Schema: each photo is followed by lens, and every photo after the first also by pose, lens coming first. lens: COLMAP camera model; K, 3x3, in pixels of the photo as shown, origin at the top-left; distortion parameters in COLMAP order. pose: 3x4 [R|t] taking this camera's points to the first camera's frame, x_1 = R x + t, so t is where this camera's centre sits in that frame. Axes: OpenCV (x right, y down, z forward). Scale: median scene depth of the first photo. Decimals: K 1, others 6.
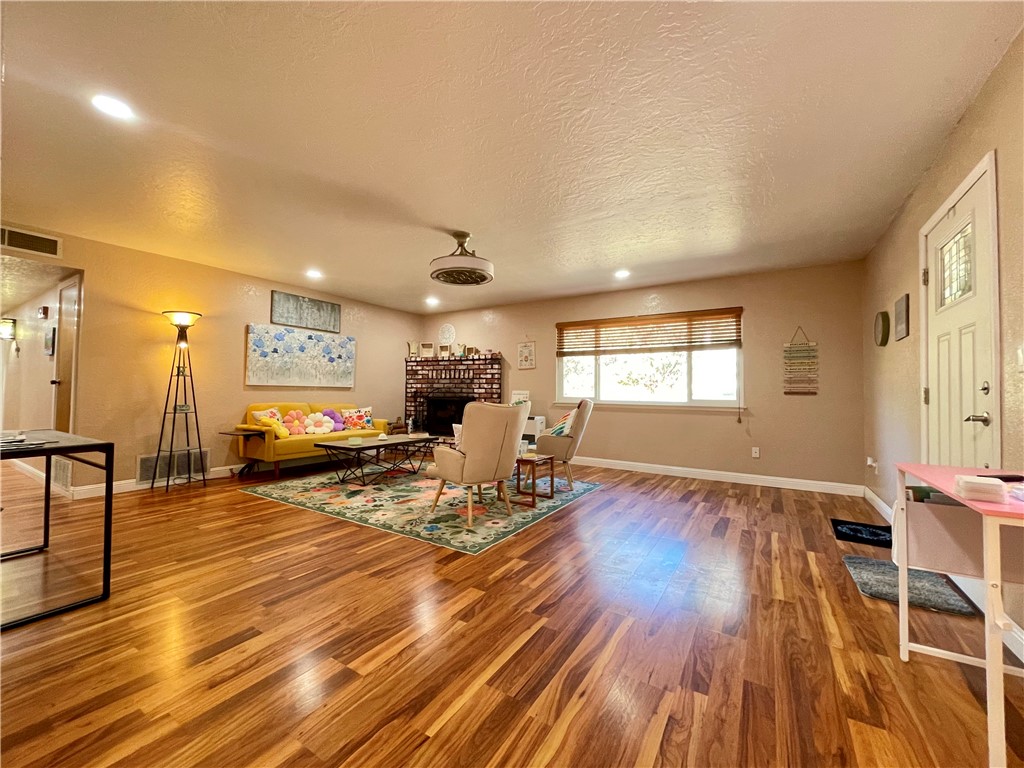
lens RADIAL K [[411.1, 0, 507.4], [0, 411.1, 379.1], [0, 0, 1]] dist [-0.002013, -0.000141]
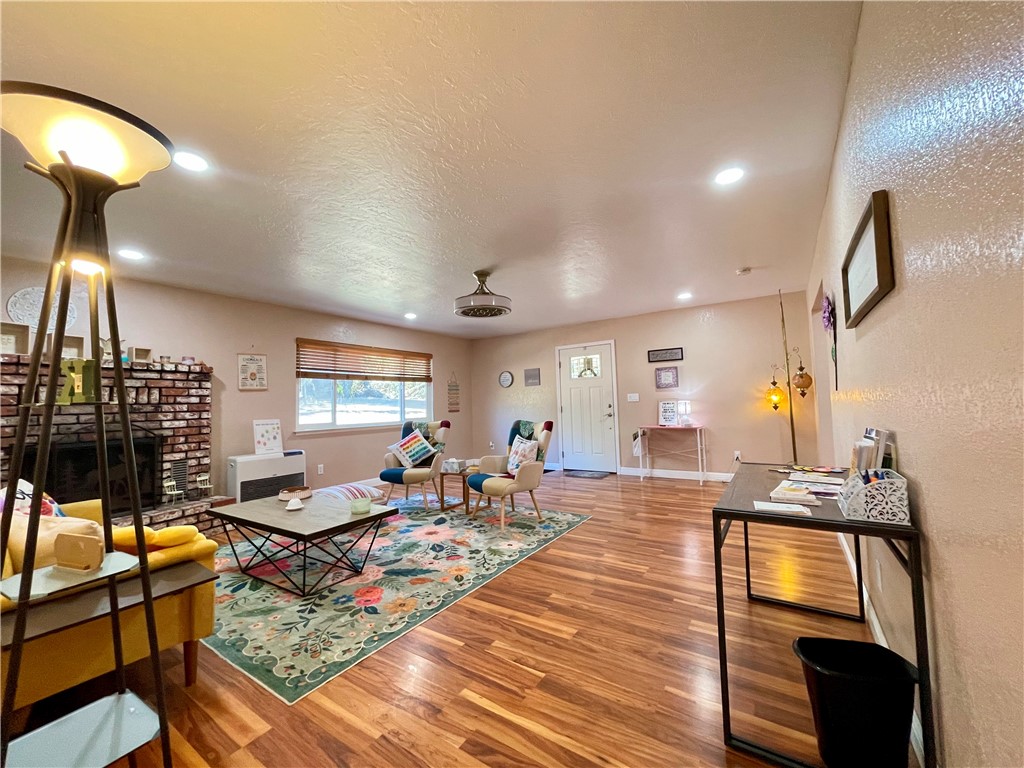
lens RADIAL K [[411.1, 0, 507.4], [0, 411.1, 379.1], [0, 0, 1]] dist [-0.002013, -0.000141]
pose [[0.028945, 0.051165, 0.998271, -0.861461], [-0.001437, 0.998690, -0.051145, -0.009489], [-0.999580, 0.000045, 0.028981, 0.649590]]
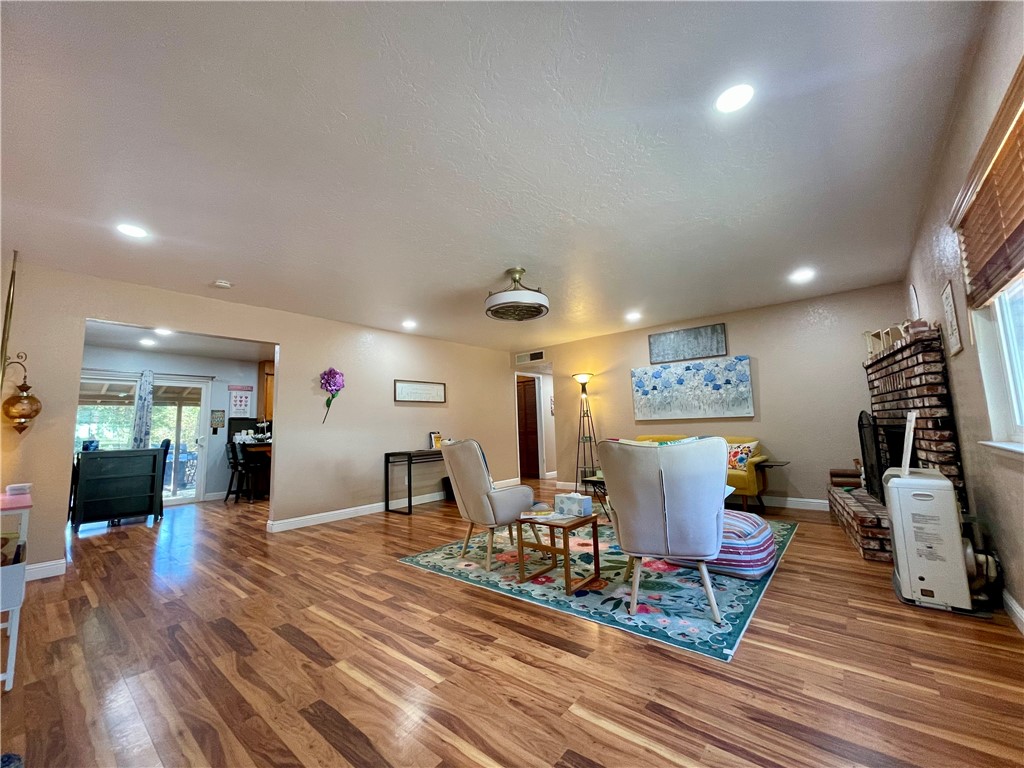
lens RADIAL K [[411.1, 0, 507.4], [0, 411.1, 379.1], [0, 0, 1]] dist [-0.002013, -0.000141]
pose [[-0.138568, -0.120514, -0.982993, 0.608617], [0.060963, 0.989648, -0.129924, 0.028175], [0.988475, -0.077930, -0.129786, 0.785540]]
